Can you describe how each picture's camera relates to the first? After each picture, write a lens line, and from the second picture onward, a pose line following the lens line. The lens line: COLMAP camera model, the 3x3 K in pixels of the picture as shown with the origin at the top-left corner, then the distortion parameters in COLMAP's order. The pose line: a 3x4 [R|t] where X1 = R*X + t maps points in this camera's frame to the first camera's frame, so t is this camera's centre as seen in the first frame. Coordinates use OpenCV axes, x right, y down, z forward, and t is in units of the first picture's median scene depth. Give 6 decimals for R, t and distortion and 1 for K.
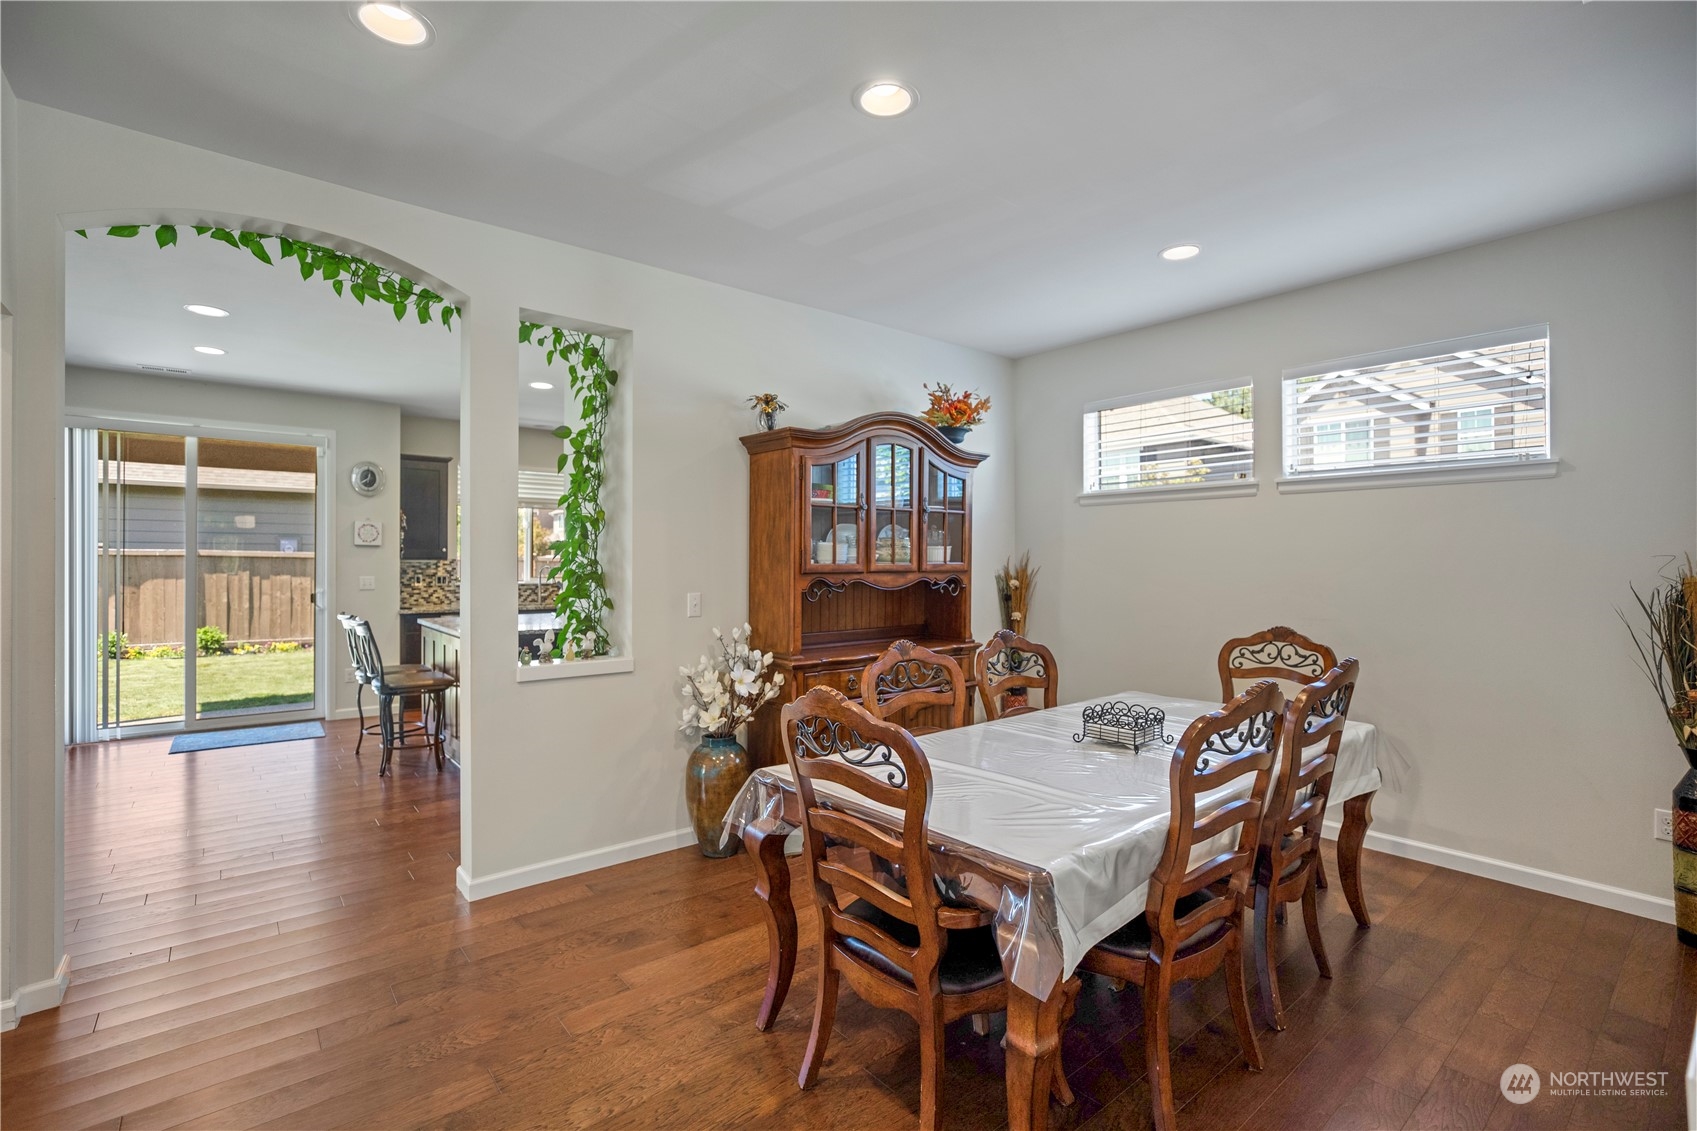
lens RADIAL K [[766.6, 0, 847.7], [0, 766.6, 563.4], [0, 0, 1]] dist [0.003190, 0.000824]
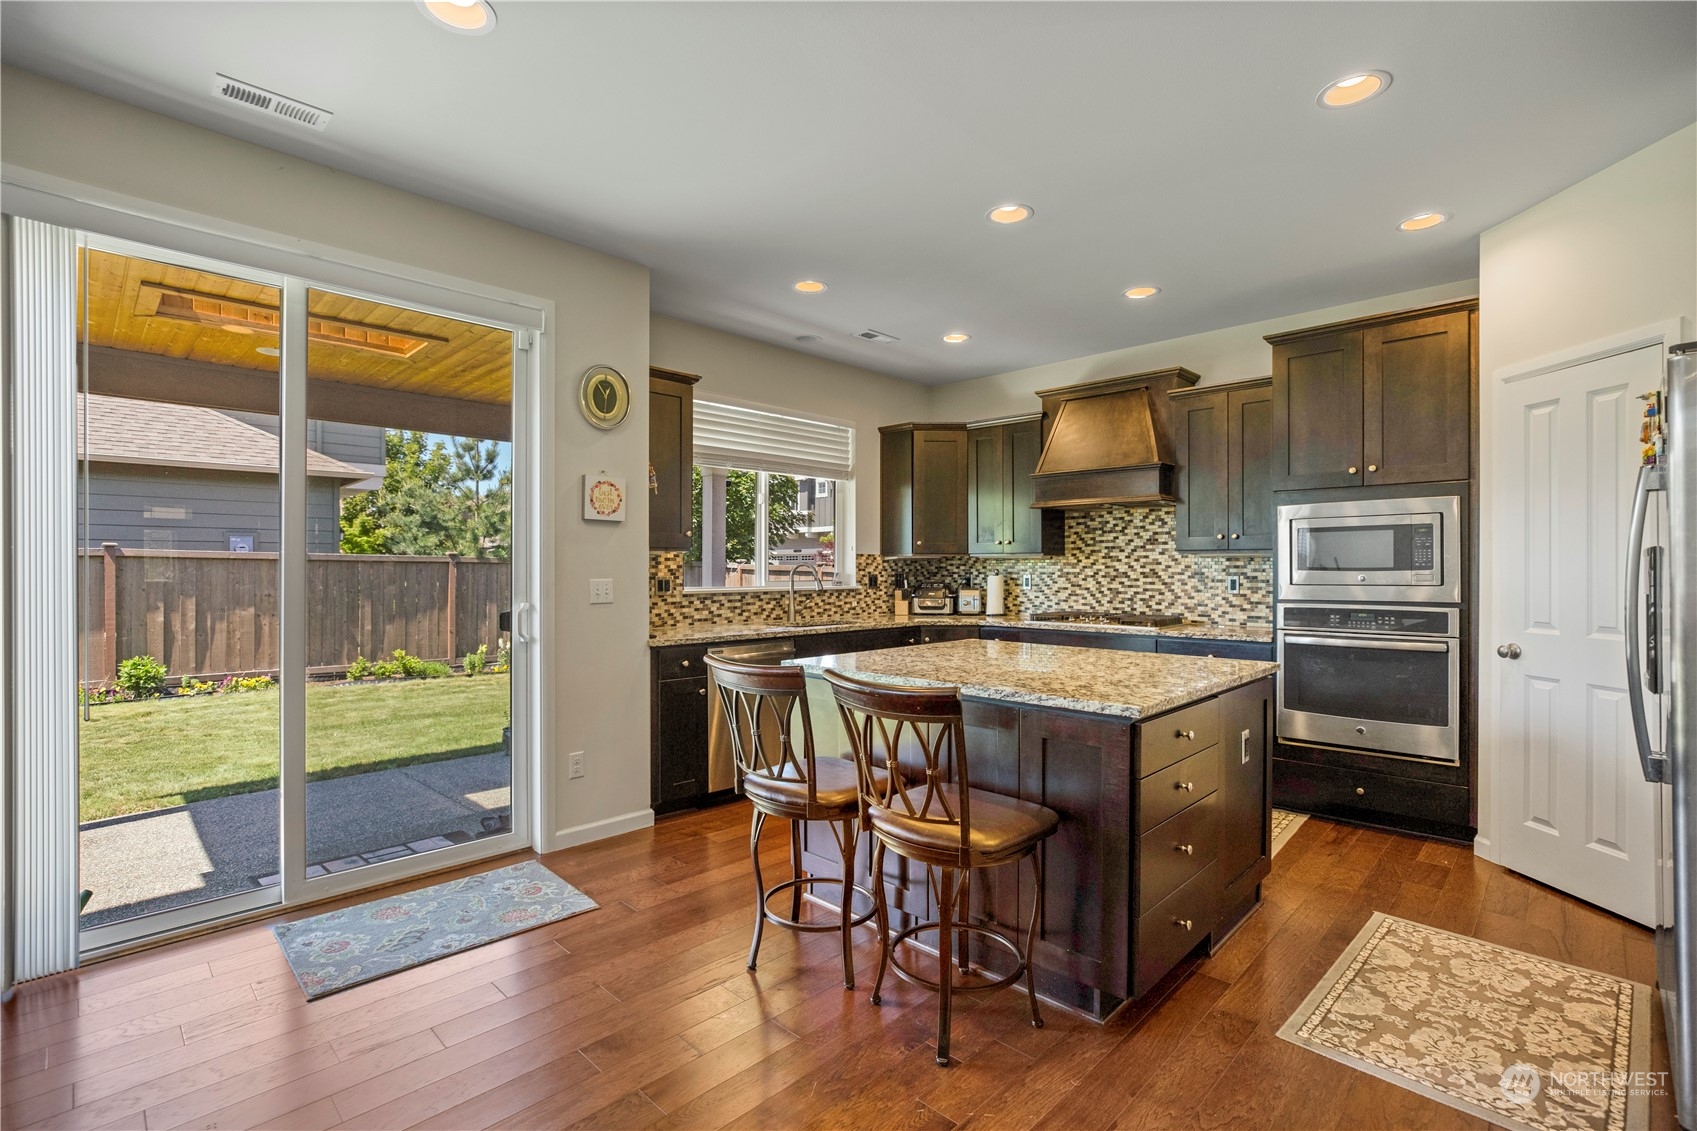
lens RADIAL K [[766.6, 0, 840.1], [0, 766.6, 568.7], [0, 0, 1]] dist [0.003190, 0.000824]
pose [[0.994395, -0.005394, 0.105587, -0.970100], [0.005636, 0.999982, -0.001989, 0.022652], [-0.105574, 0.002573, 0.994408, 0.839788]]
